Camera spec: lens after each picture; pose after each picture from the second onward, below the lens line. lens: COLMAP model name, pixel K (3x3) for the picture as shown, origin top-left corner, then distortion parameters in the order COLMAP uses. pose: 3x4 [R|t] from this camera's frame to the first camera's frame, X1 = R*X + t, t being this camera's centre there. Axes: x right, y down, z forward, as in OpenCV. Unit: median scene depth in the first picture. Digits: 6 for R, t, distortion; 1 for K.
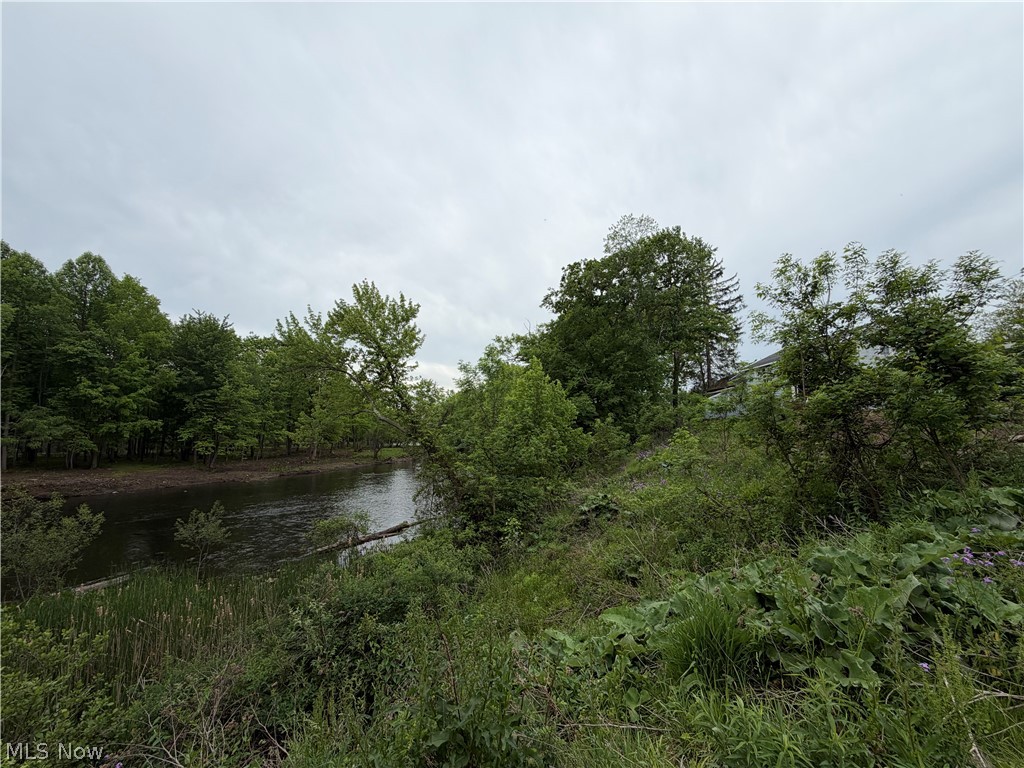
lens RADIAL K [[409.2, 0, 510.9], [0, 409.2, 380.4], [0, 0, 1]] dist [0.000647, 0.000049]
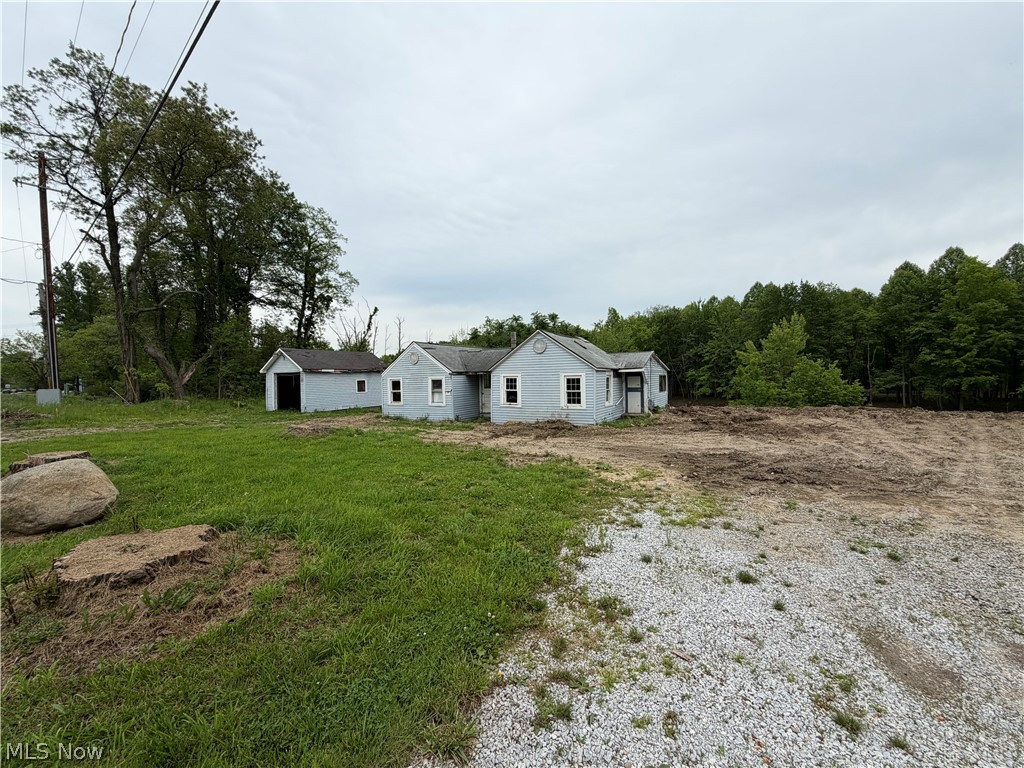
lens RADIAL K [[409.2, 0, 507.6], [0, 409.2, 387.4], [0, 0, 1]] dist [0.000647, 0.000049]
pose [[-0.470066, 0.035424, -0.881920, 1.744210], [0.131161, 0.990904, -0.030108, -0.034485], [0.872831, -0.129827, -0.470437, 0.712874]]
